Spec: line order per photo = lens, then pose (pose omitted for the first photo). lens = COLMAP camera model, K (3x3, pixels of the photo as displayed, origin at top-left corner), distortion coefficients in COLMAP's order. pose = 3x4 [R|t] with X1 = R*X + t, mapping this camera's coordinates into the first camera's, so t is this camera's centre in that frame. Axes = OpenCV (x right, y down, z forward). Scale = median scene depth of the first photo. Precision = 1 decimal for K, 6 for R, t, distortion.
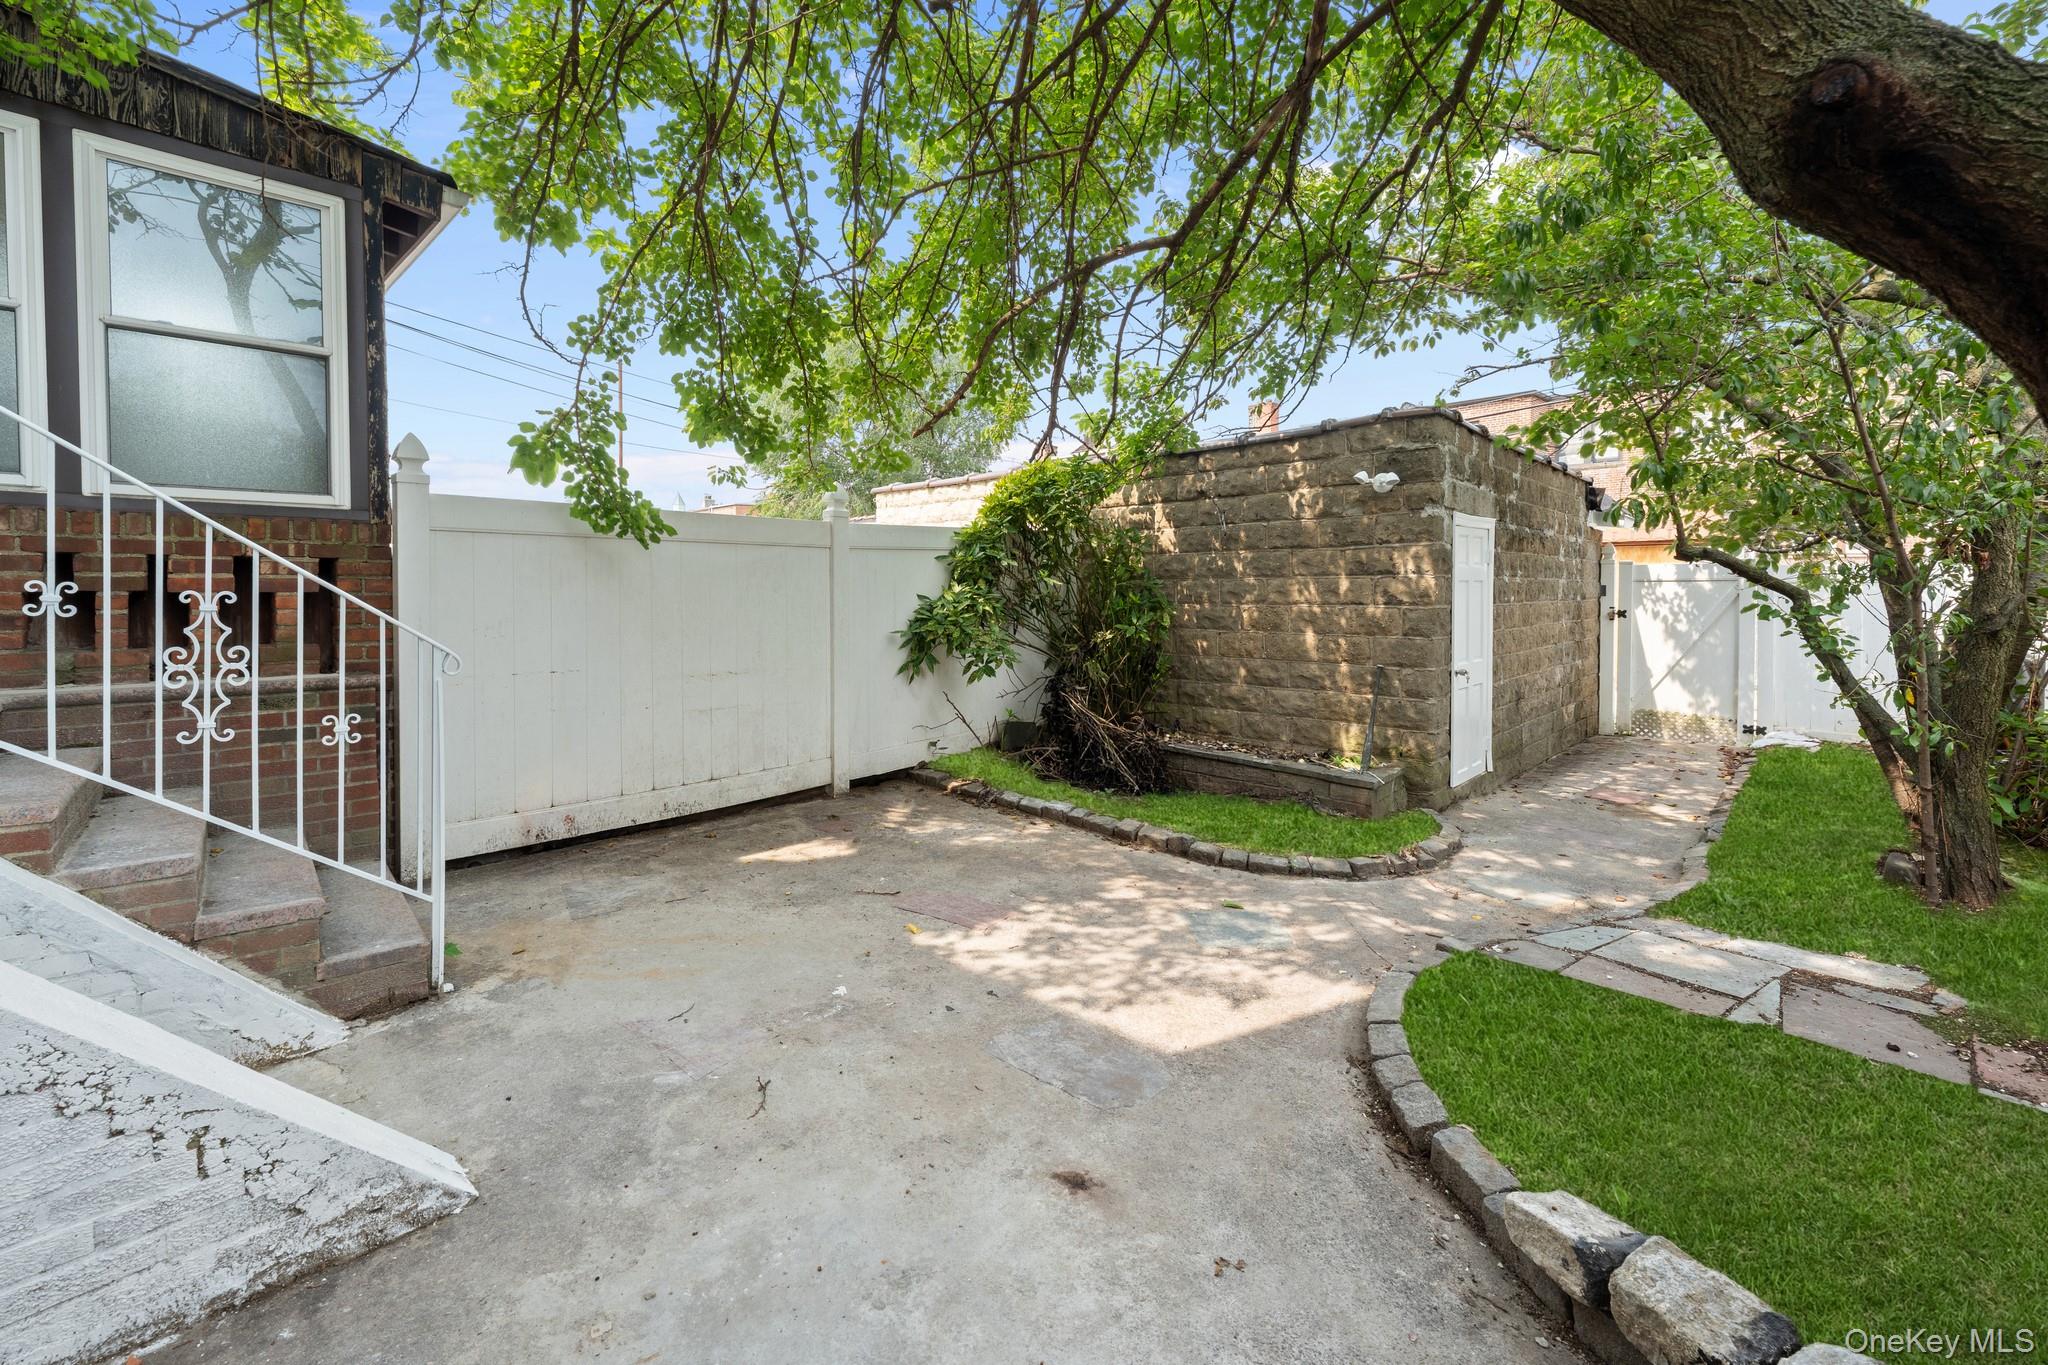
lens RADIAL K [[836.1, 0, 1032.8], [0, 836.1, 678.7], [0, 0, 1]] dist [0.002123, -0.000082]
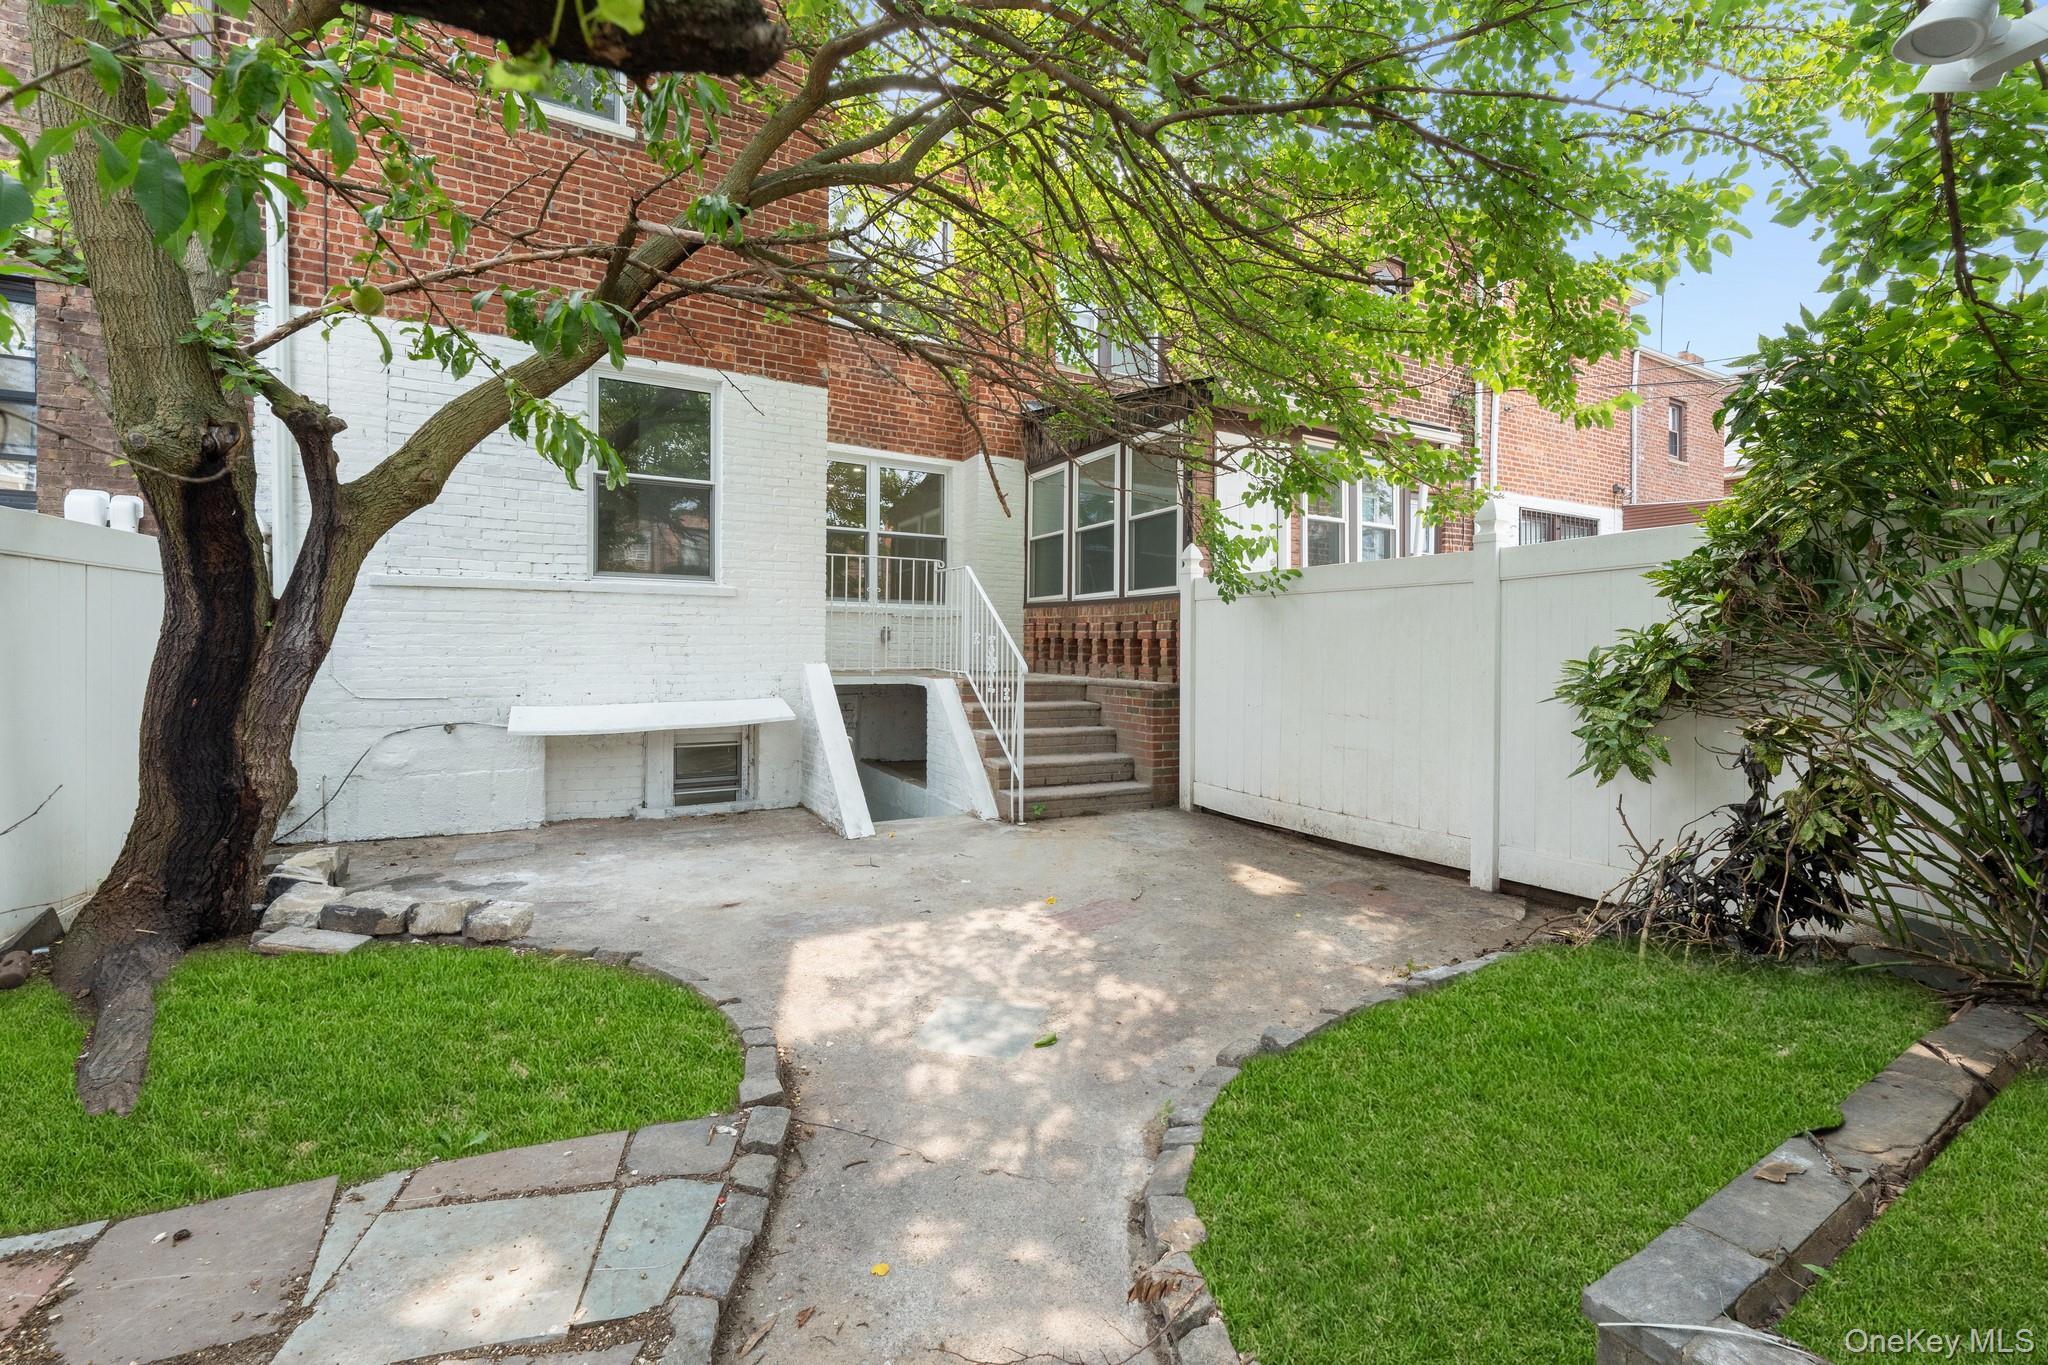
lens RADIAL K [[836.1, 0, 1033.9], [0, 836.1, 674.6], [0, 0, 1]] dist [0.002123, -0.000082]
pose [[-0.286038, 0.025503, -0.957879, 1.115123], [-0.109877, 0.992179, 0.059228, -0.109802], [0.951898, 0.122191, -0.280999, 1.367964]]
